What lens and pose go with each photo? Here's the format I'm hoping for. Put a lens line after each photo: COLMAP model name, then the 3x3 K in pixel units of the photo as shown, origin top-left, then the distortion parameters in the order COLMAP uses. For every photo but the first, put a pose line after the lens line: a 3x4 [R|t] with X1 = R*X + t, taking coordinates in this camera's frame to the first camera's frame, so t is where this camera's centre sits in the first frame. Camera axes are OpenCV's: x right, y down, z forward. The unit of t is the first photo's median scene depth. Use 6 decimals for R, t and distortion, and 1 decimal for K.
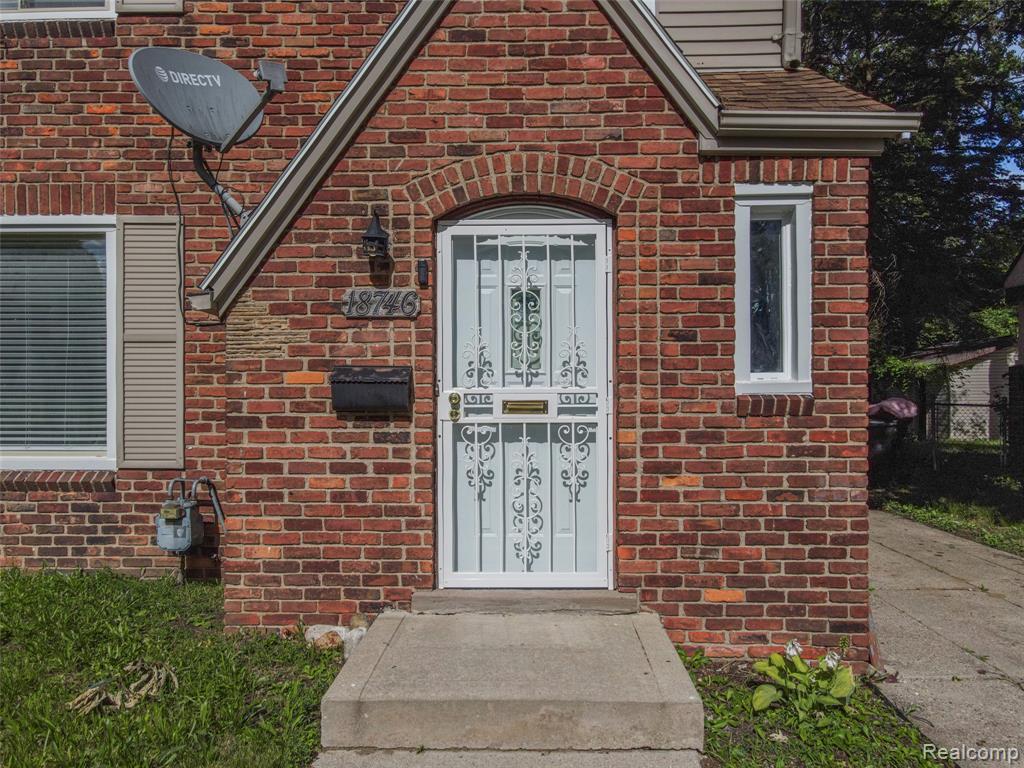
lens RADIAL K [[766.2, 0, 512.0], [0, 766.2, 384.0], [0, 0, 1]] dist [0.006409, 0.011833]
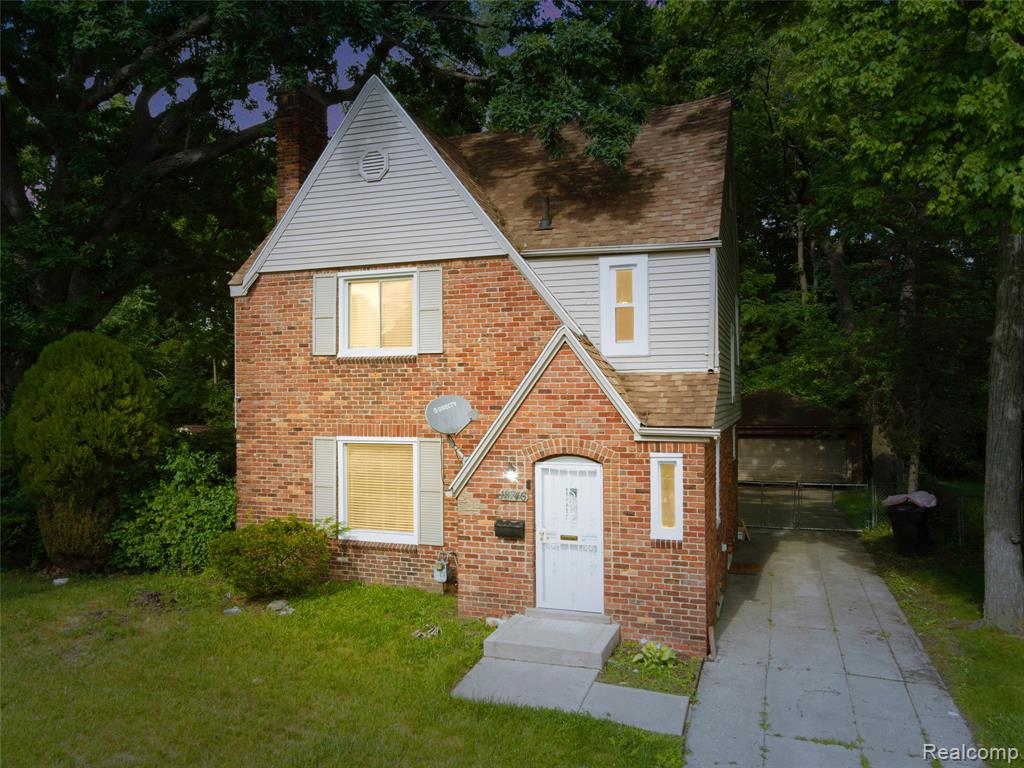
lens RADIAL K [[766.2, 0, 512.0], [0, 766.2, 384.0], [0, 0, 1]] dist [0.006409, 0.011833]
pose [[0.949921, -0.006751, -0.312418, 0.635705], [0.006705, 0.999977, -0.001220, -0.477352], [0.312419, -0.000936, 0.949944, -1.457922]]
